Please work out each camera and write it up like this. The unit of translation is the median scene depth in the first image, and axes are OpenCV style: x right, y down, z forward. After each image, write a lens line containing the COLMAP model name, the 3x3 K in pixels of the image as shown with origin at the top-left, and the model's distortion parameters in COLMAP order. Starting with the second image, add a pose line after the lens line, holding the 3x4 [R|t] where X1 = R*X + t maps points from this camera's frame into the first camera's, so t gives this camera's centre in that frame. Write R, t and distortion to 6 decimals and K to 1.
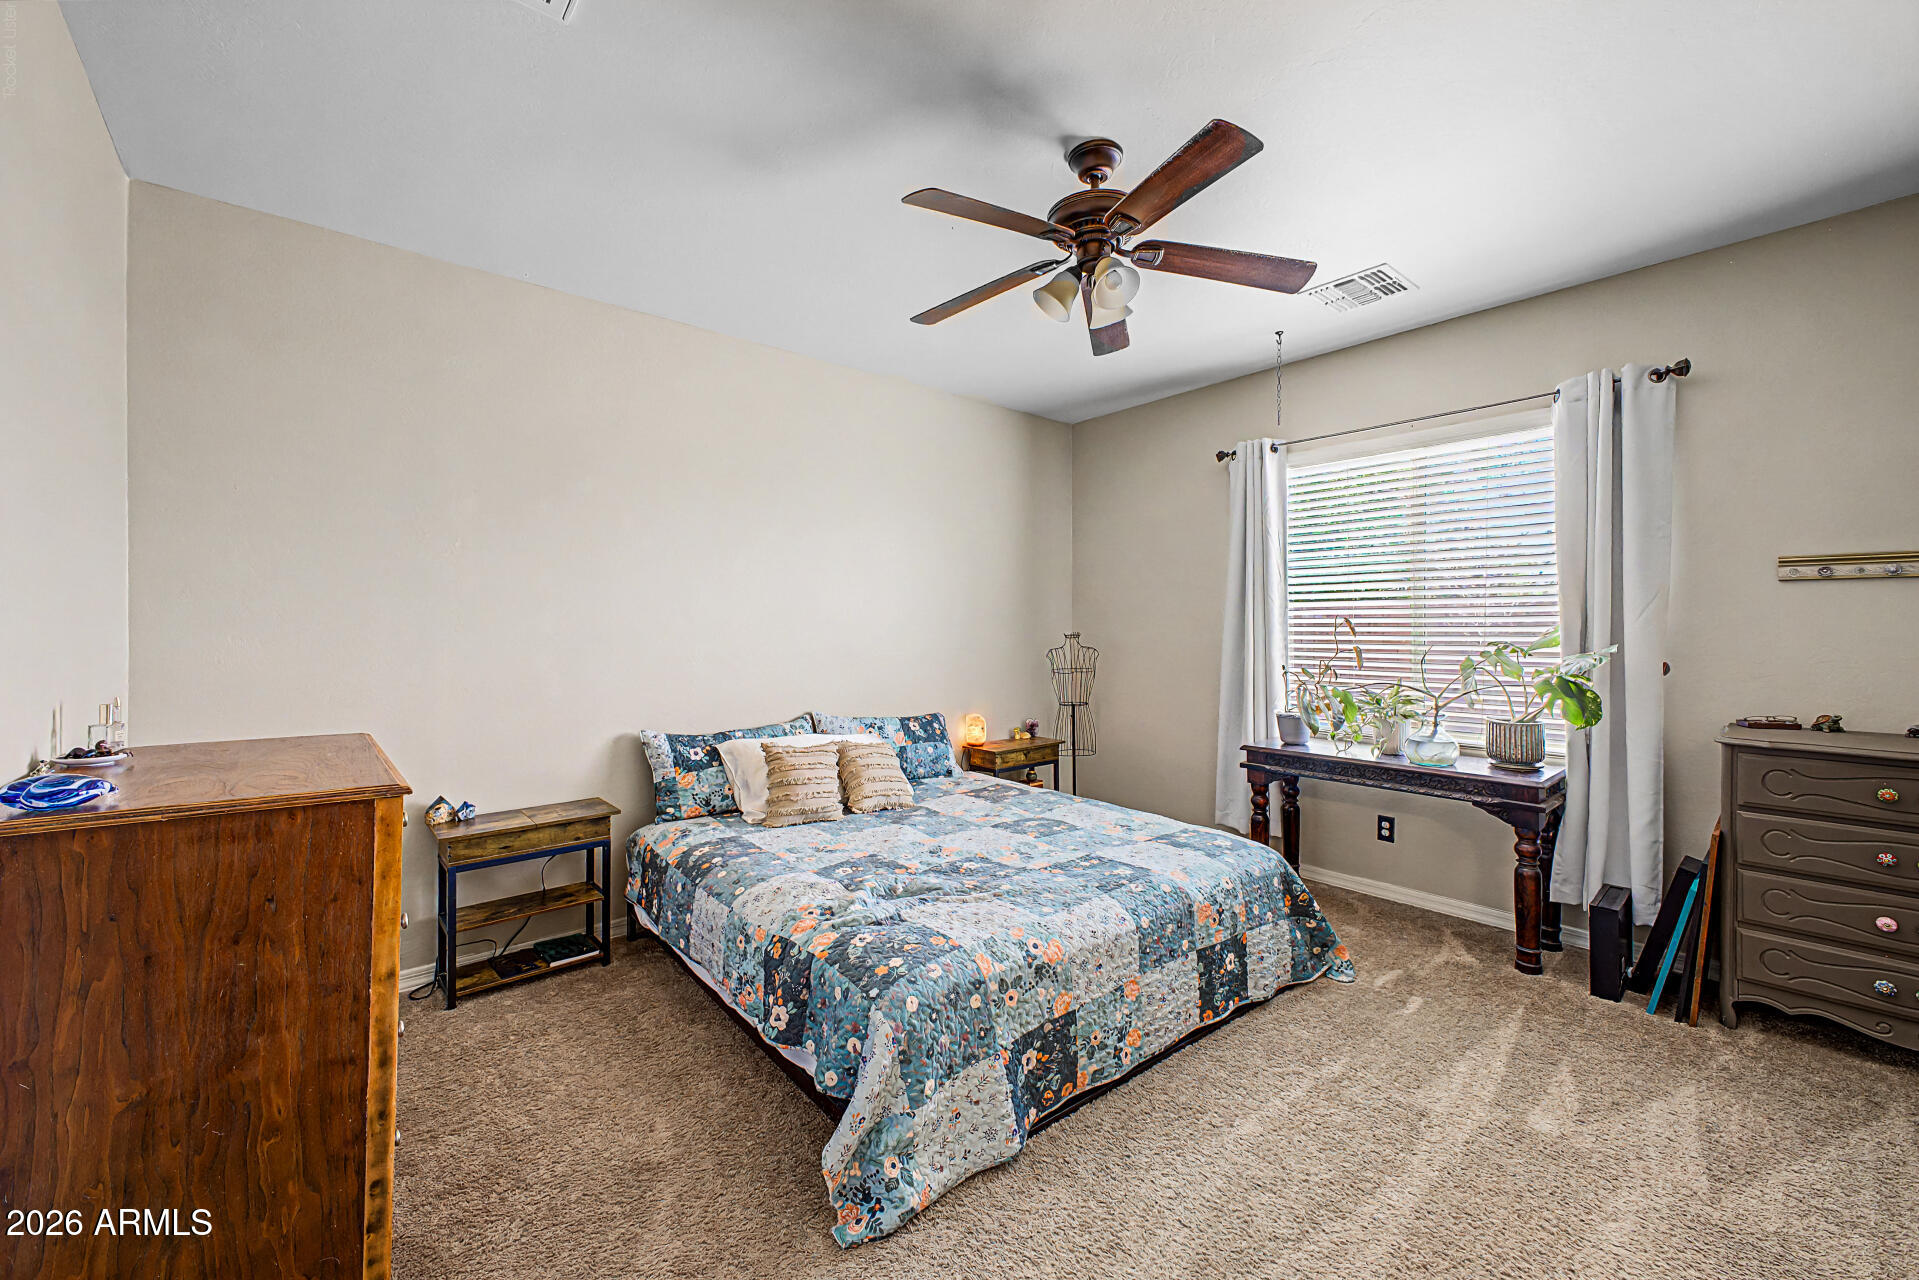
lens RADIAL K [[760.4, 0, 961.0], [0, 760.4, 634.0], [0, 0, 1]] dist [0.034296, -0.015400]
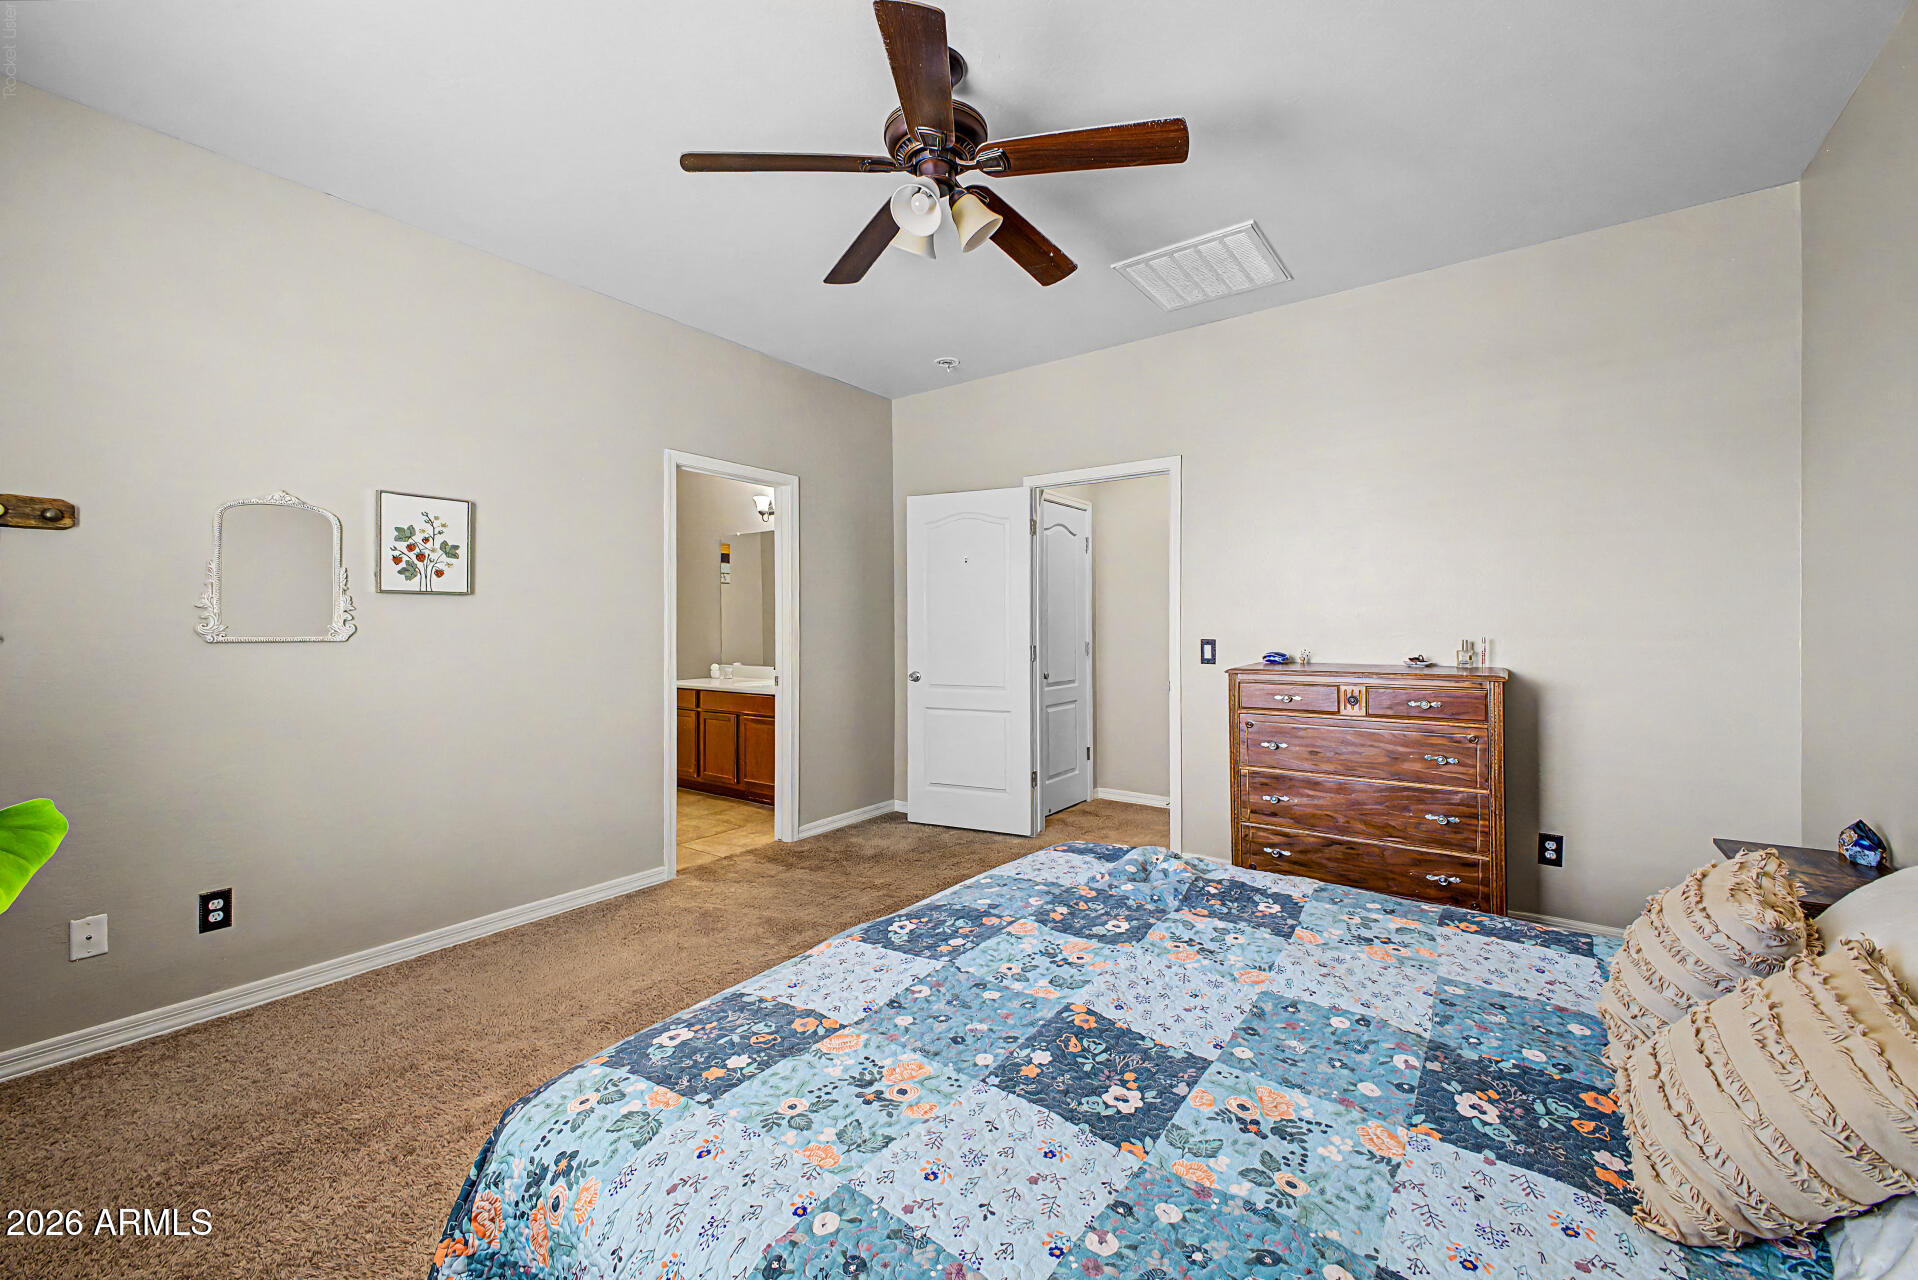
lens RADIAL K [[755.5, 0, 960.1], [0, 755.5, 634.3], [0, 0, 1]] dist [0.017392, -0.005195]
pose [[-0.977768, 0.009103, -0.209490, 0.308416], [0.006255, 0.999879, 0.014255, 0.027577], [0.209595, 0.012628, -0.977707, 1.703539]]
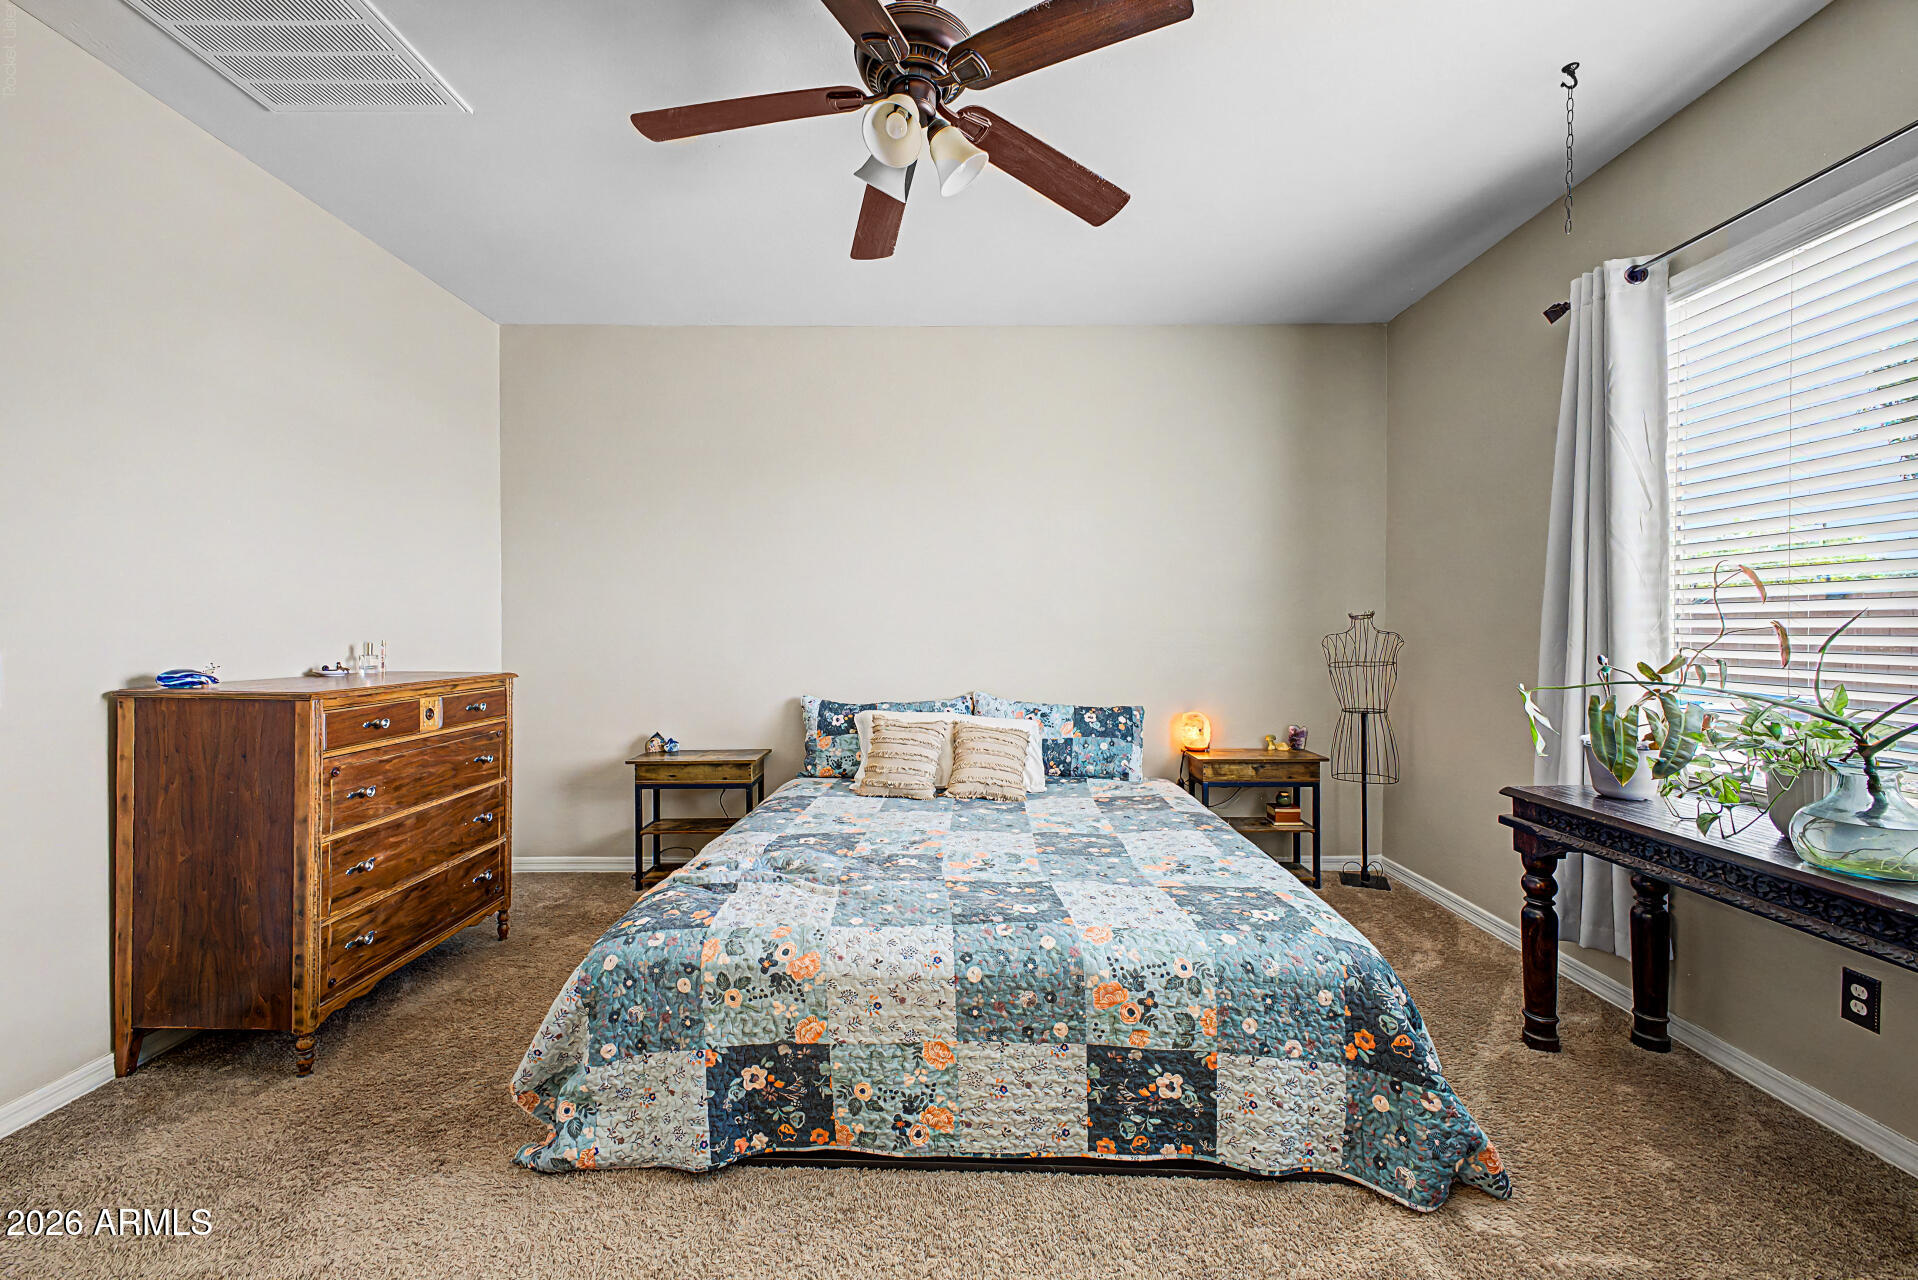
lens RADIAL K [[755.5, 0, 960.1], [0, 755.5, 634.3], [0, 0, 1]] dist [0.017392, -0.005195]
pose [[0.757700, 0.007717, -0.652558, 0.649989], [-0.007688, 0.999966, 0.002899, 0.039395], [0.652558, 0.002821, 0.757734, 0.393923]]
